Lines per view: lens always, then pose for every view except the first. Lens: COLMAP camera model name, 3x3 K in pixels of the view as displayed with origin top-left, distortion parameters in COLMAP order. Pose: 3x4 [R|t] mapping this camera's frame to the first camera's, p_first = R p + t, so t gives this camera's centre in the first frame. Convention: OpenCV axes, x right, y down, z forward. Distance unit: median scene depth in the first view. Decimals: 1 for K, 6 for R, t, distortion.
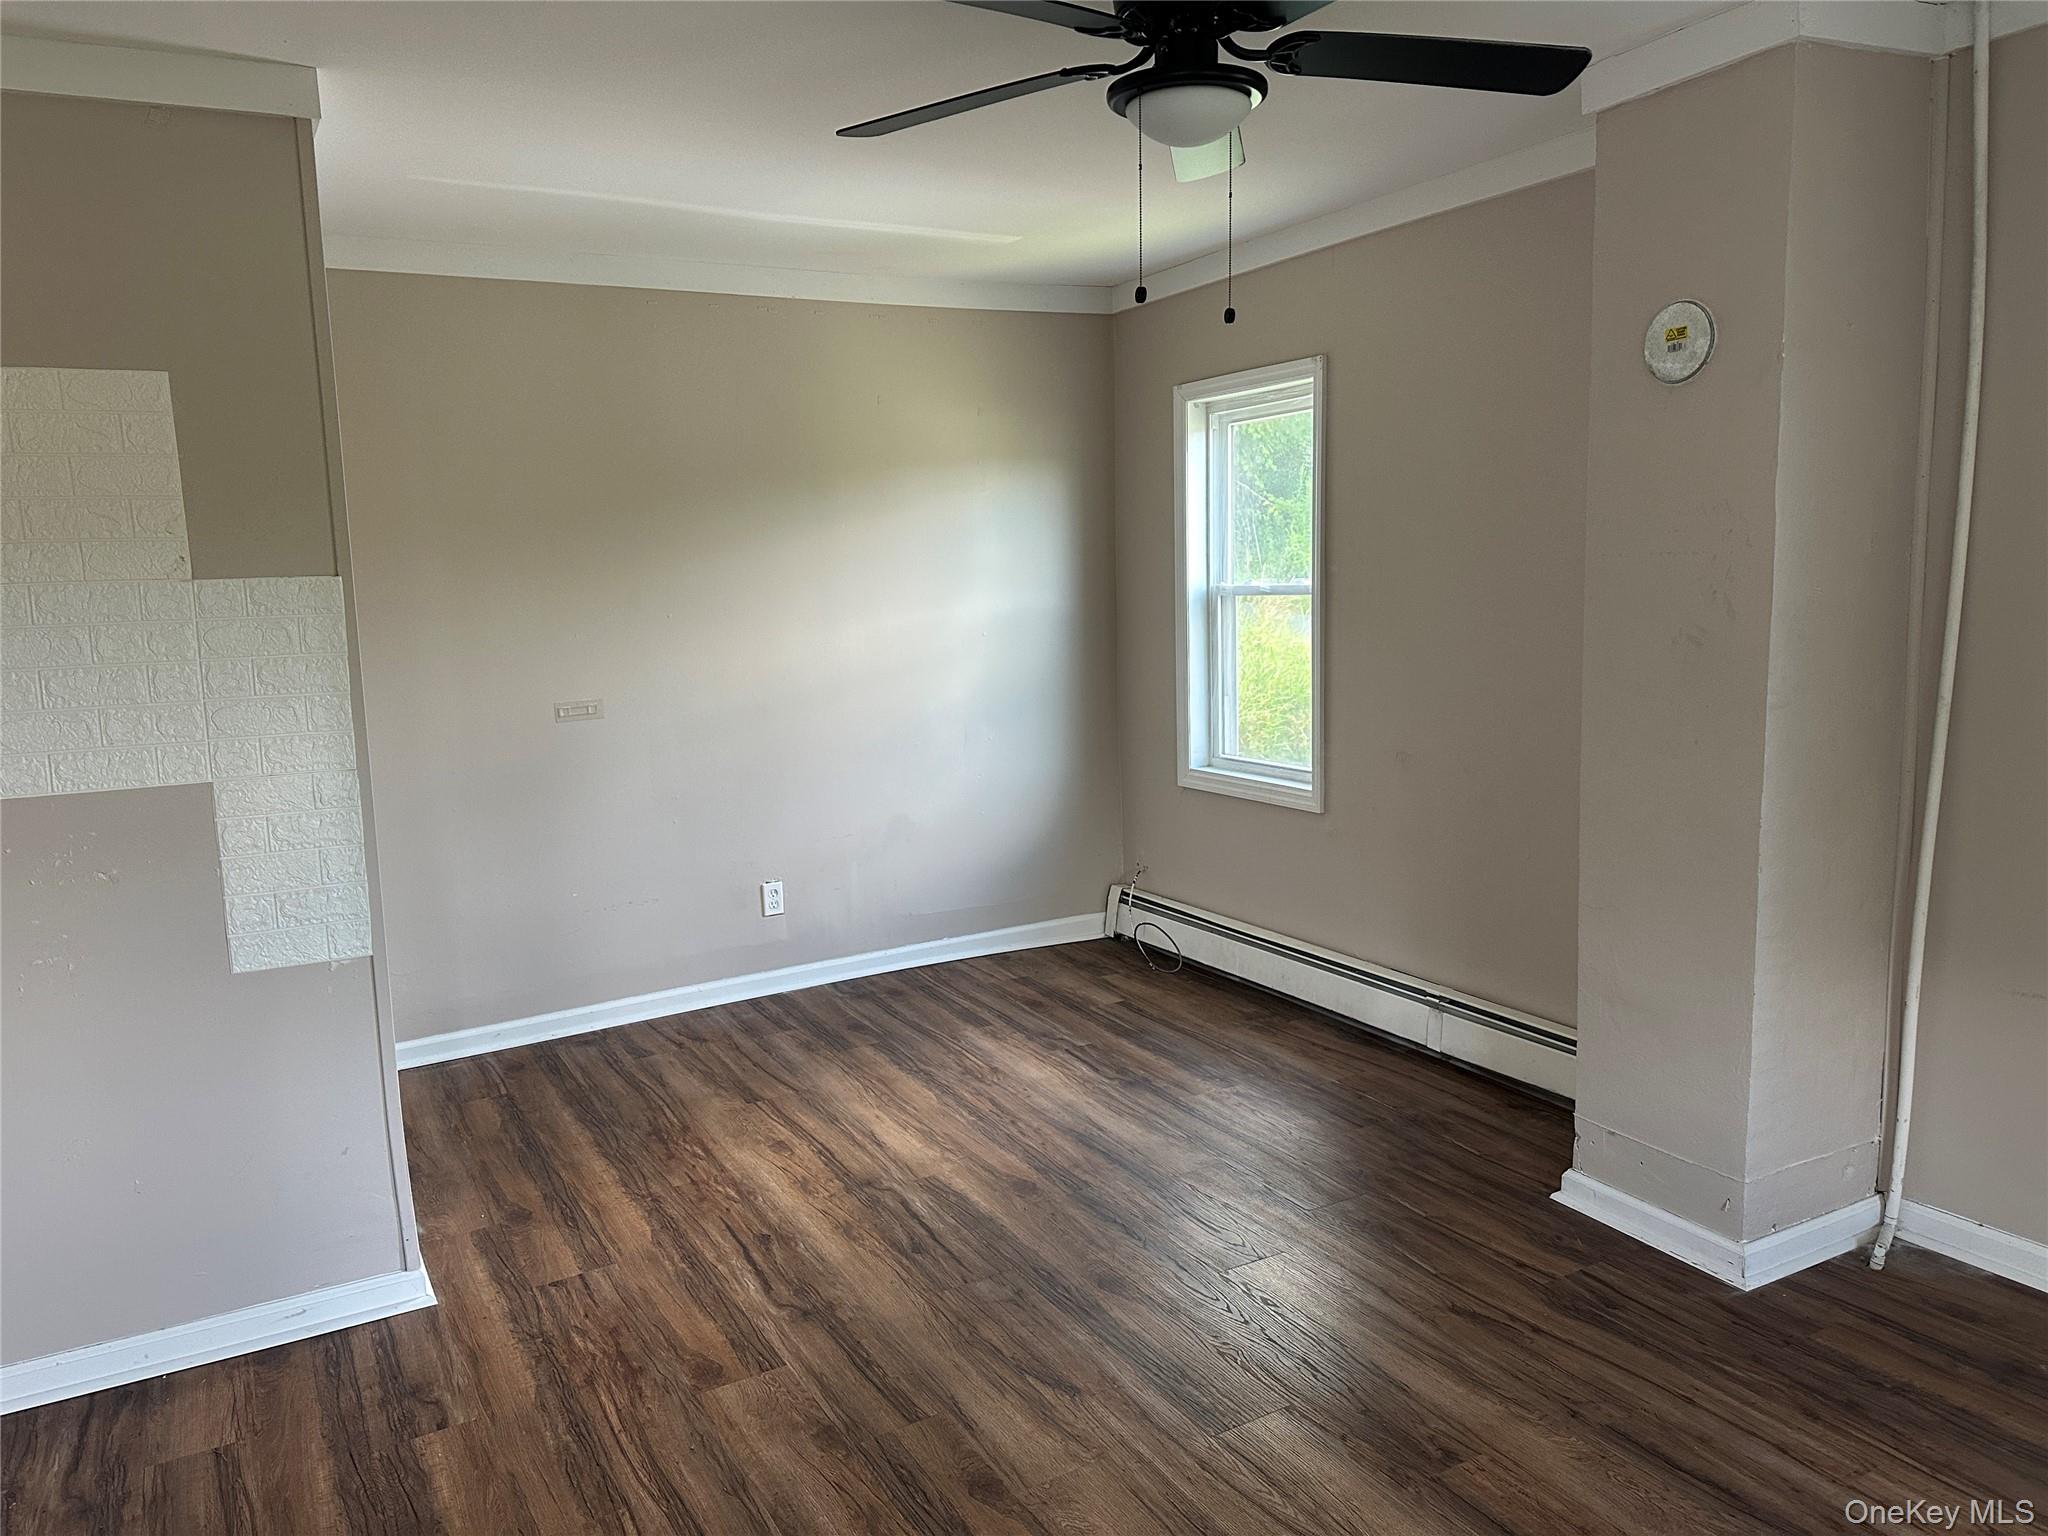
lens RADIAL K [[1437.2, 0, 1007.7], [0, 1437.2, 763.7], [0, 0, 1]] dist [0.068986, -0.068982]
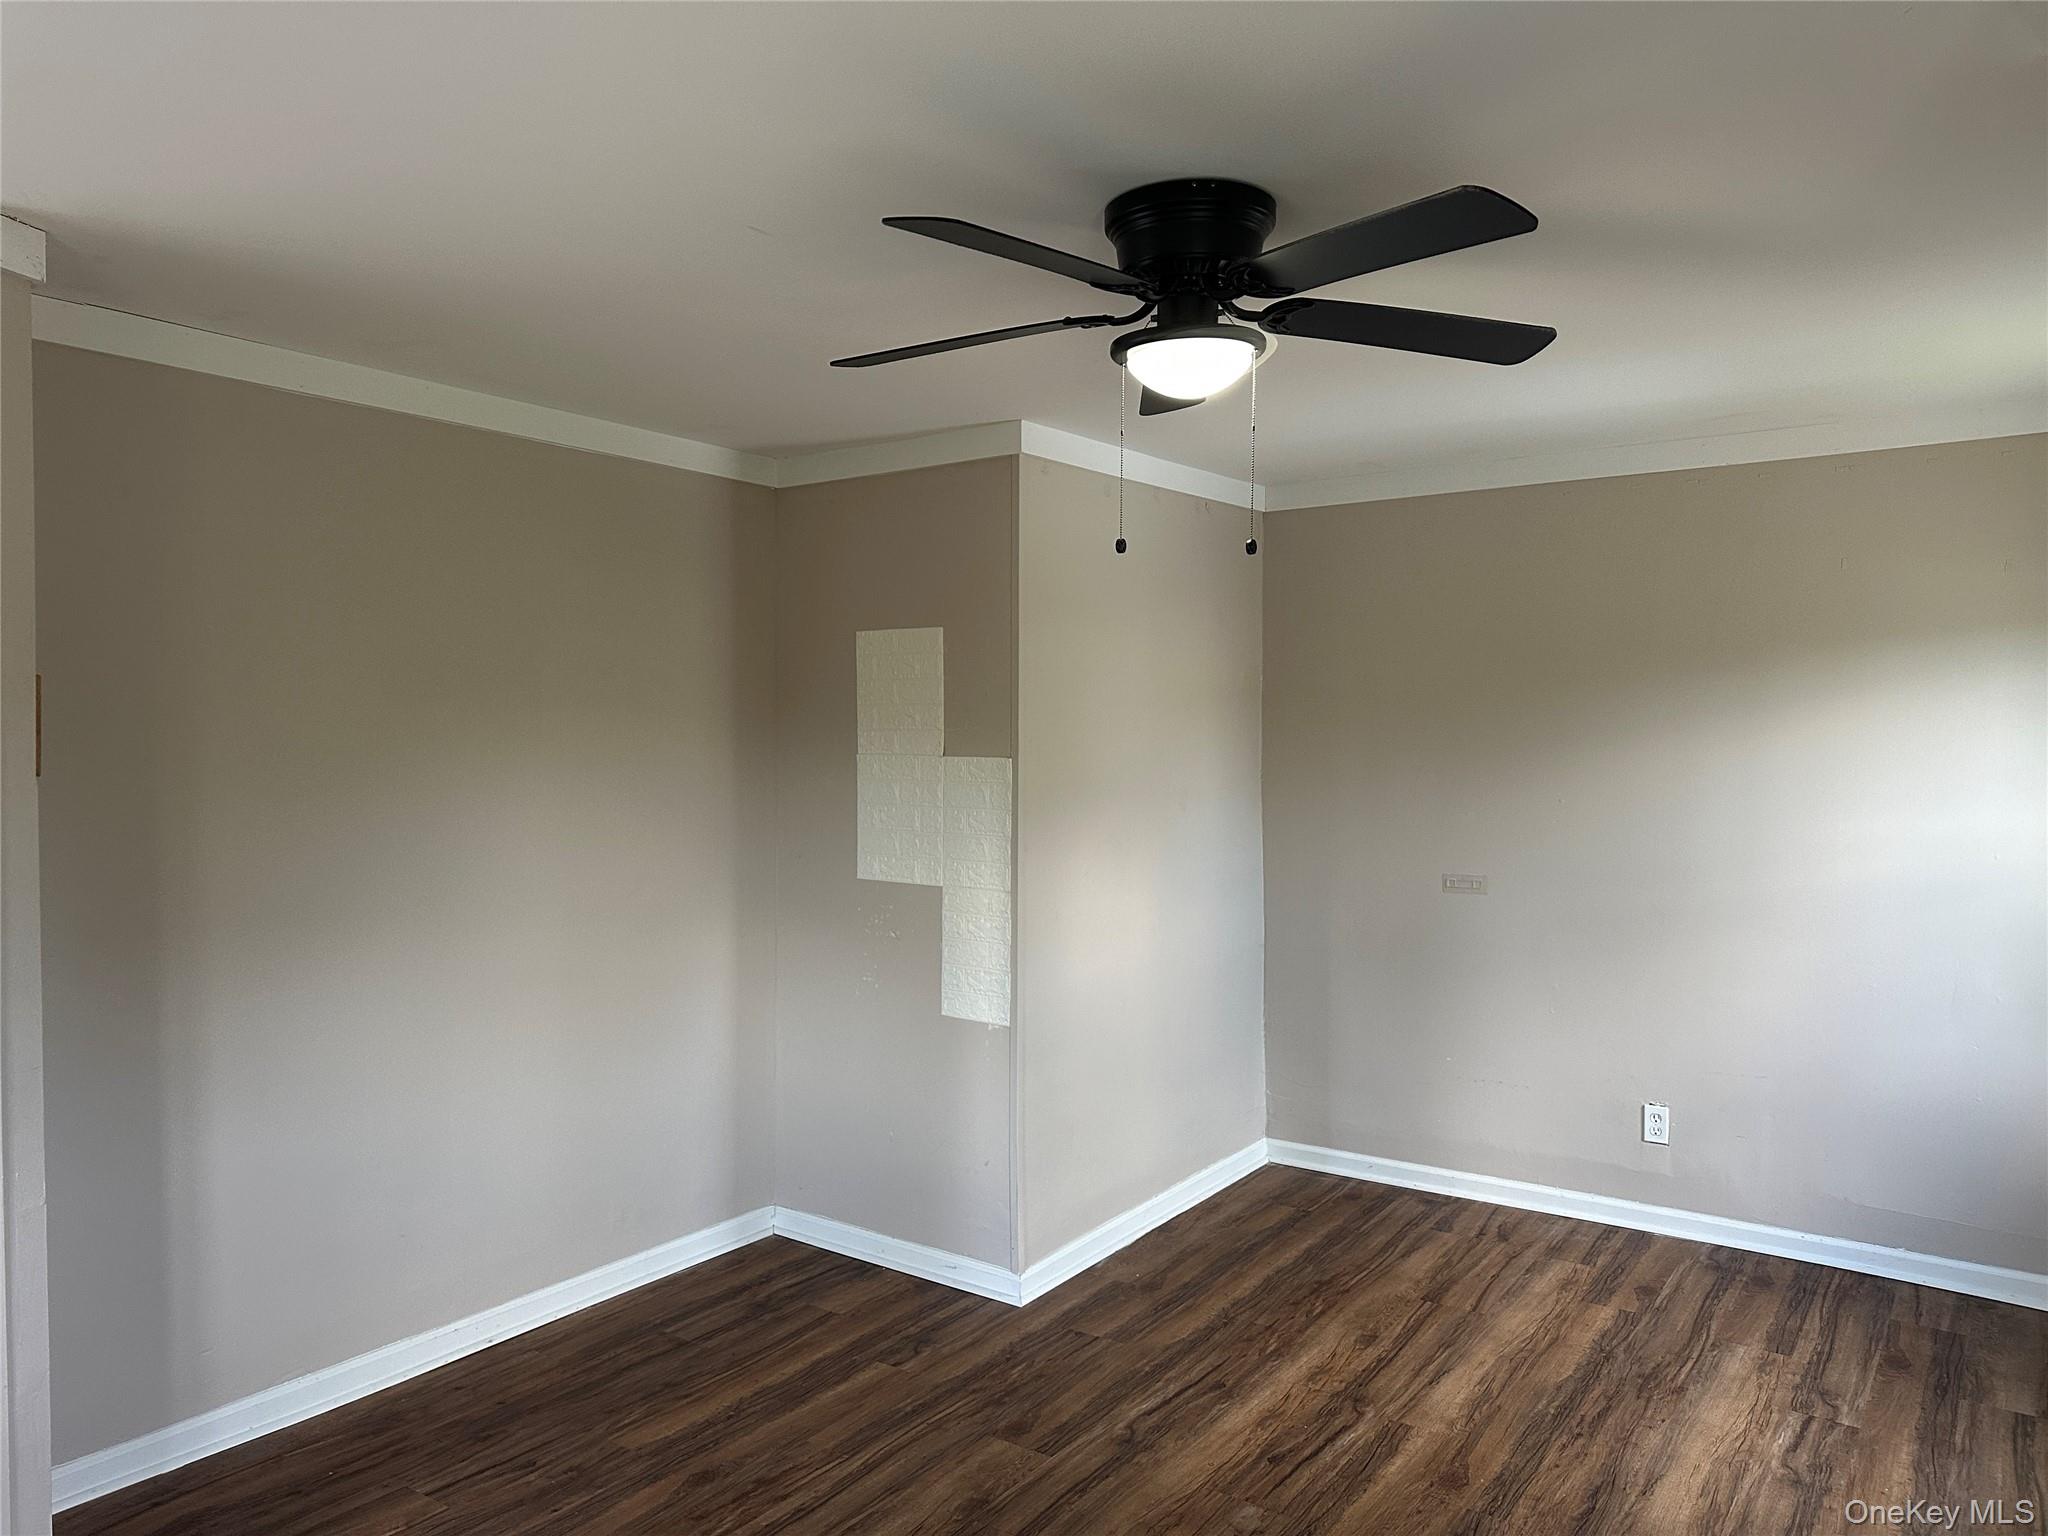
lens RADIAL K [[1437.2, 0, 1020.2], [0, 1437.2, 770.1], [0, 0, 1]] dist [0.068986, -0.068982]
pose [[0.425766, 0.059011, -0.902907, 0.717167], [-0.143960, 0.989578, -0.003208, -0.097340], [0.893308, 0.131349, 0.429824, 0.354719]]
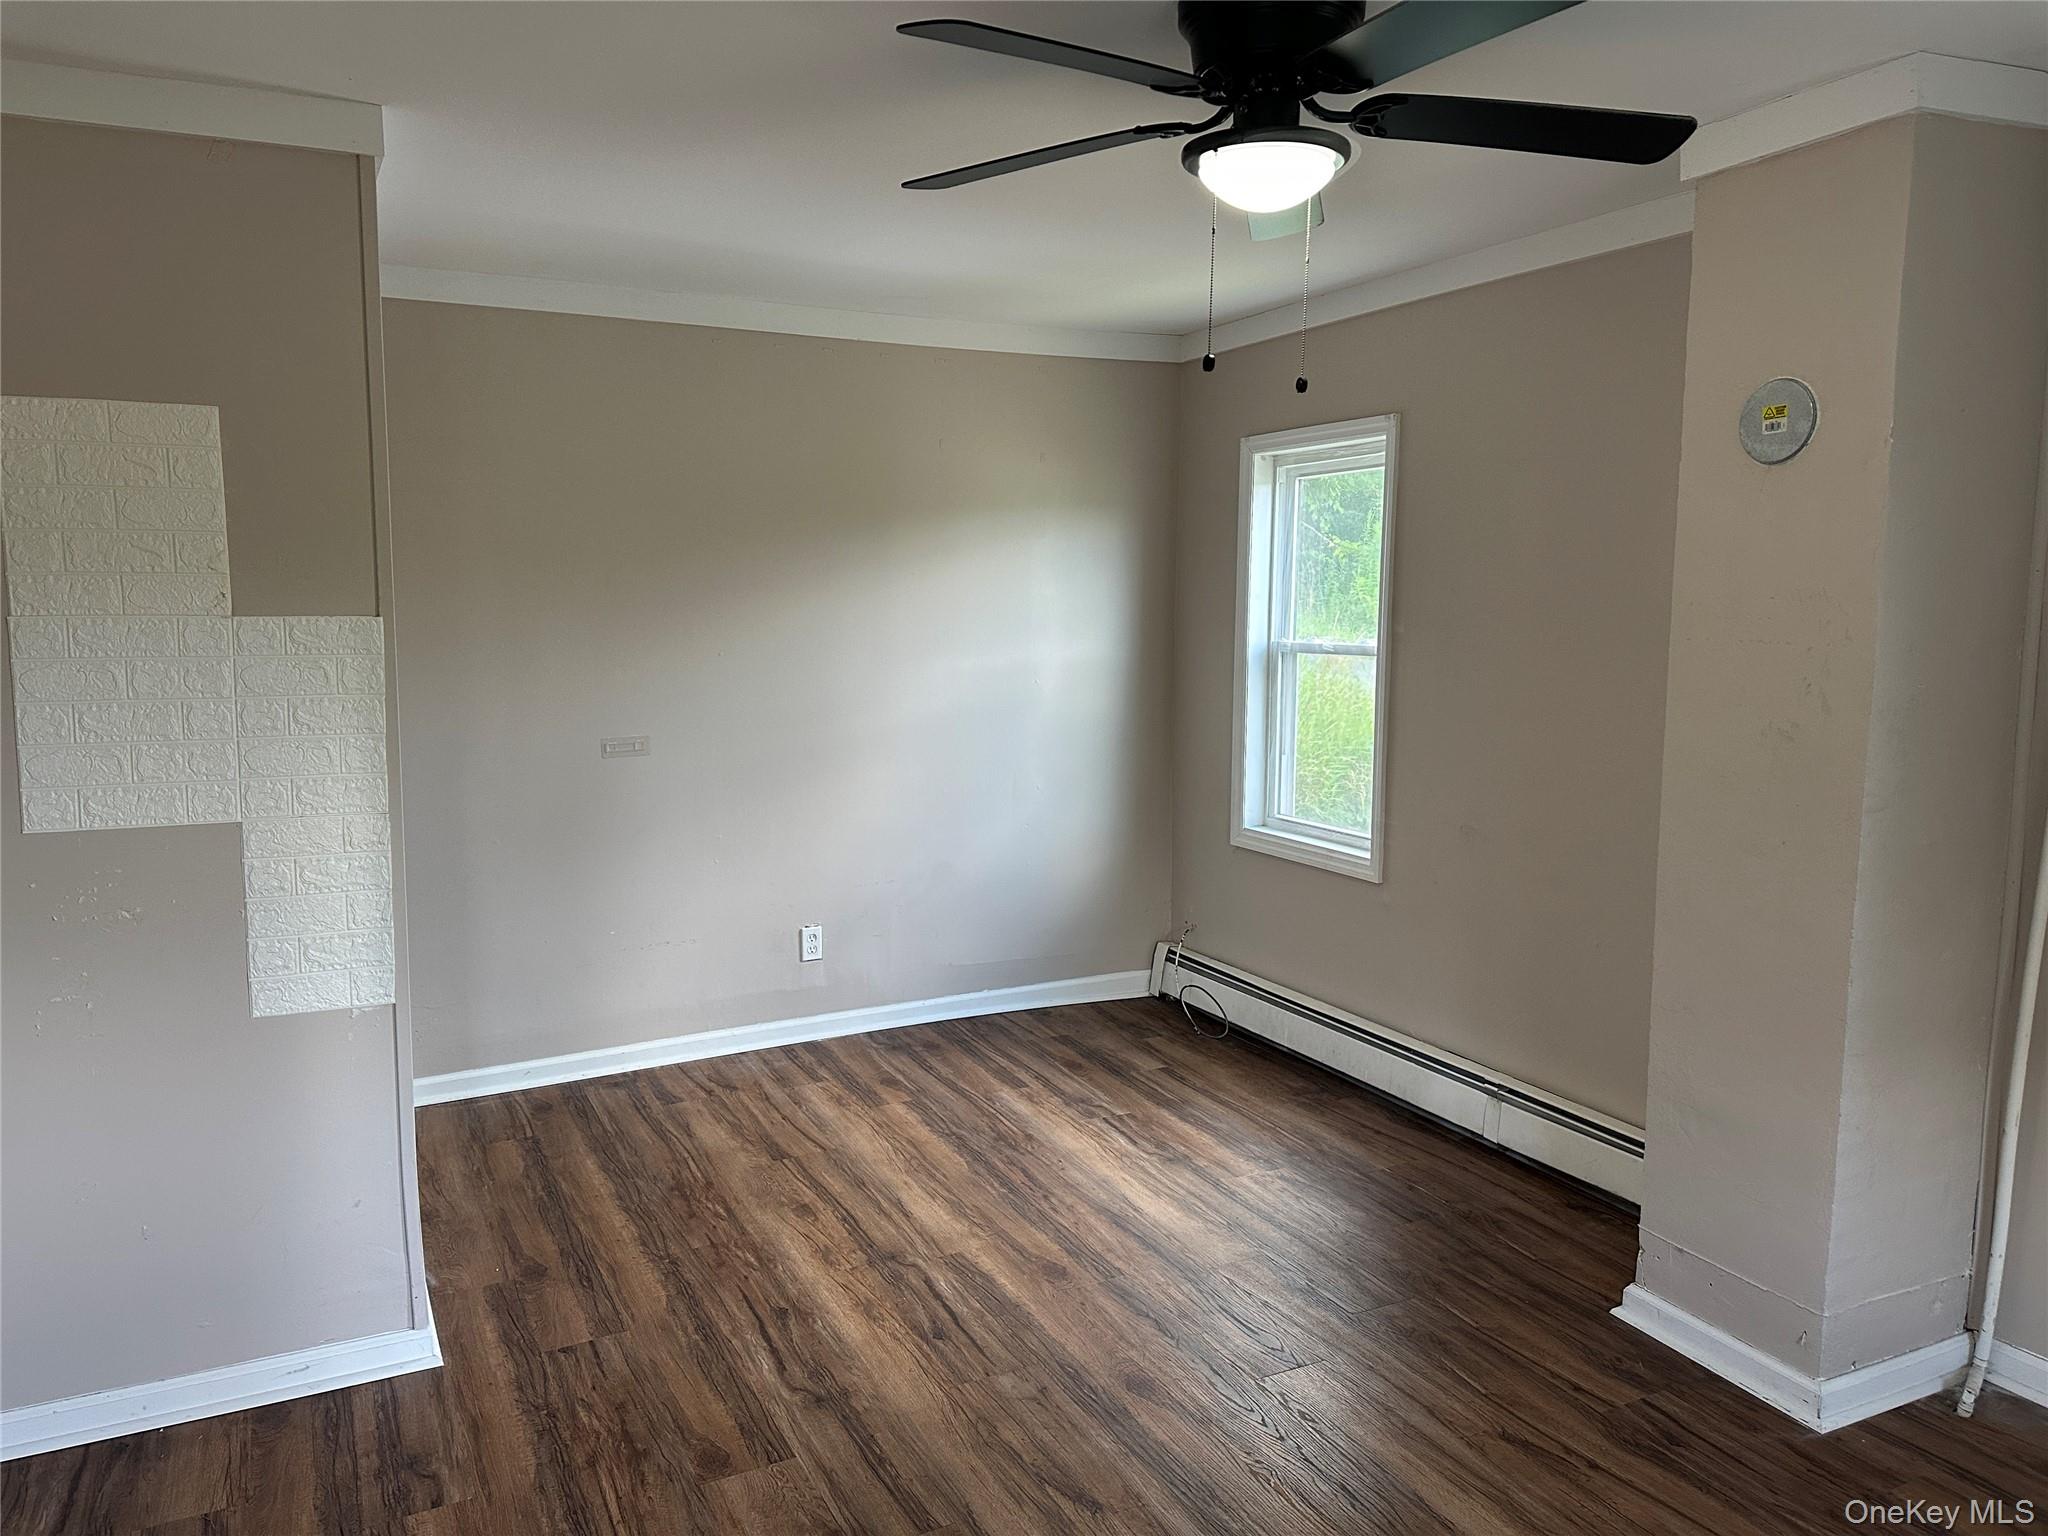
lens RADIAL K [[1437.2, 0, 1005.9], [0, 1437.2, 756.7], [0, 0, 1]] dist [0.068986, -0.068982]
pose [[0.998431, 0.039860, -0.039339, 0.004272], [-0.040778, 0.998907, -0.022826, -0.025422], [0.038386, 0.024394, 0.998965, 0.032902]]
